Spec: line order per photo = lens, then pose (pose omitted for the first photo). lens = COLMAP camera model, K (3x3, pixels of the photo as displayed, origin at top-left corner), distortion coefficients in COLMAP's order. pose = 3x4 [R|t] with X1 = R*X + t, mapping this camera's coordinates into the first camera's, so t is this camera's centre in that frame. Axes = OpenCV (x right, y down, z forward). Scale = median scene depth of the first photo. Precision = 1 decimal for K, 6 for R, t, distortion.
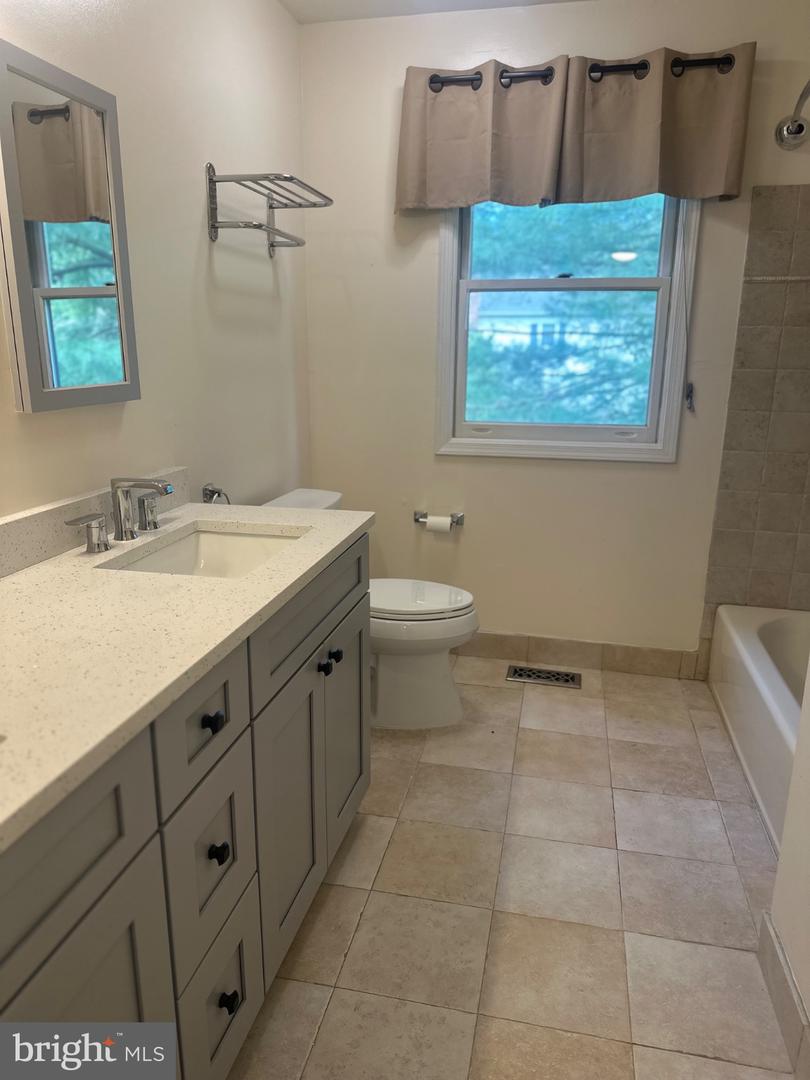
lens RADIAL K [[761.4, 0, 401.1], [0, 761.4, 546.5], [0, 0, 1]] dist [0.031300, -0.040802]
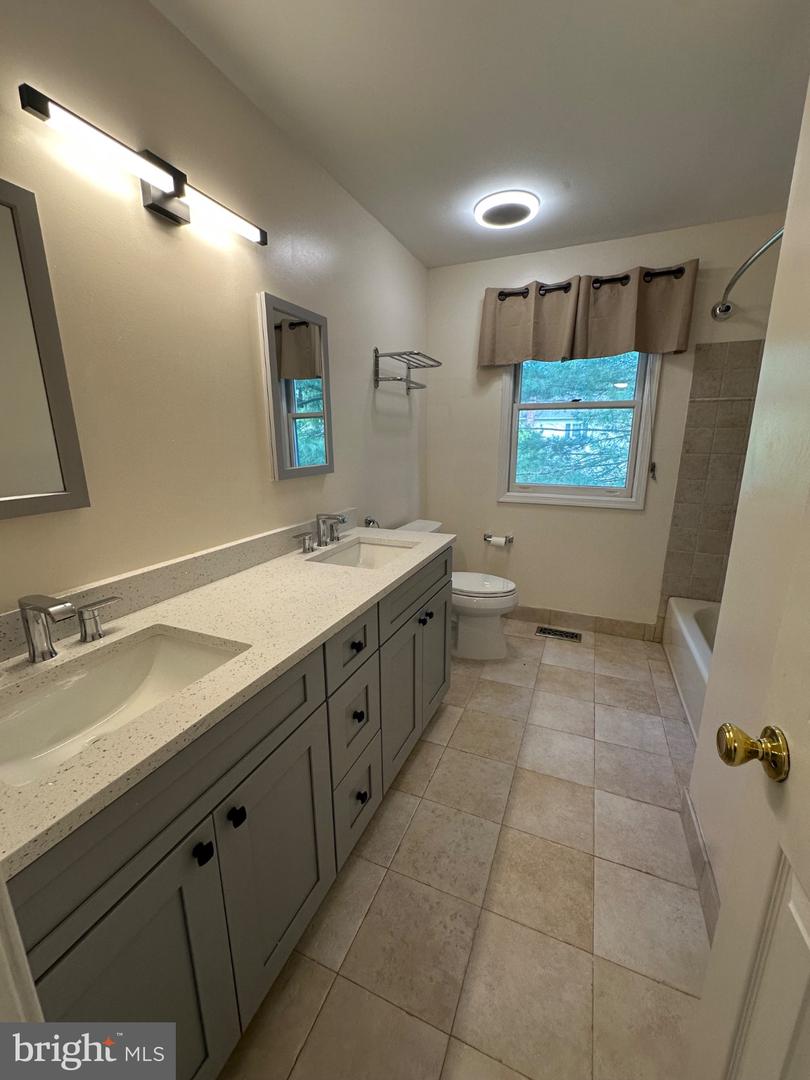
lens RADIAL K [[434.0, 0, 407.2], [0, 434.0, 539.1], [0, 0, 1]] dist [-0.003993, 0.000465]
pose [[0.983453, 0.031216, -0.178451, 0.027190], [-0.036035, 0.999066, -0.023828, -0.005890], [0.177541, 0.029865, 0.983660, -0.019380]]
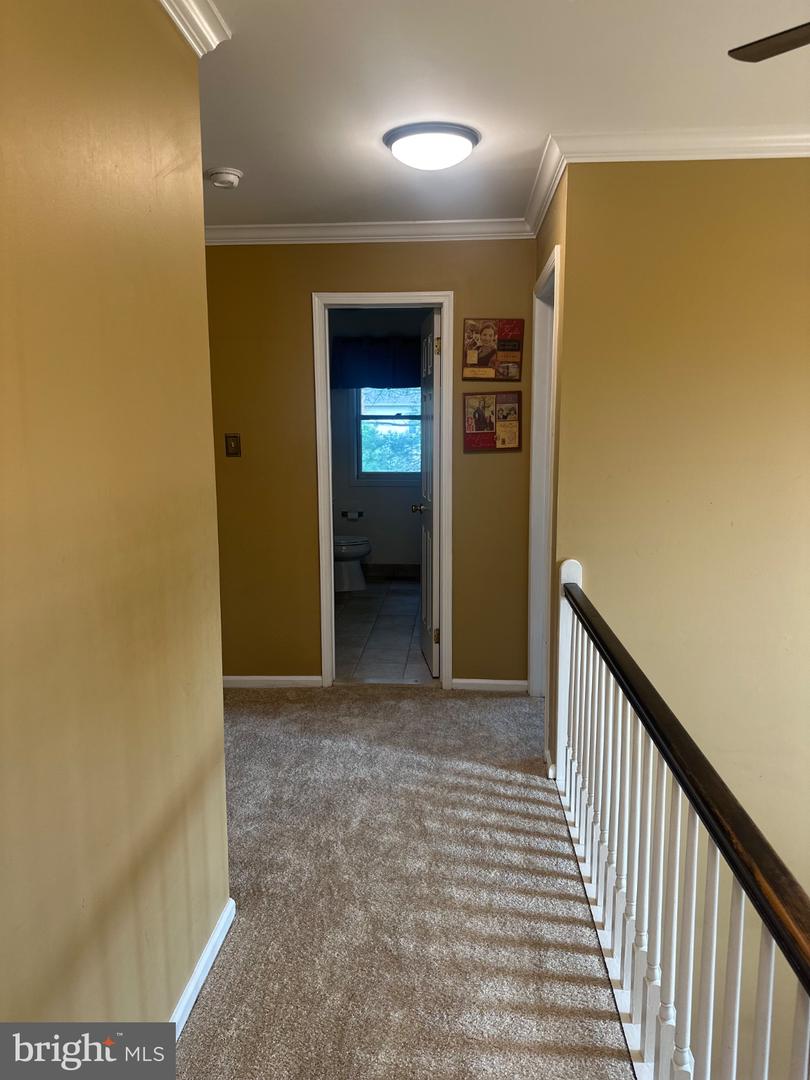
lens RADIAL K [[761.4, 0, 406.2], [0, 761.4, 540.6], [0, 0, 1]] dist [0.031300, -0.040802]
pose [[0.988722, -0.029216, 0.146888, -0.167599], [0.045543, 0.992992, -0.109051, 0.389101], [-0.142673, 0.114511, 0.983123, -1.647597]]
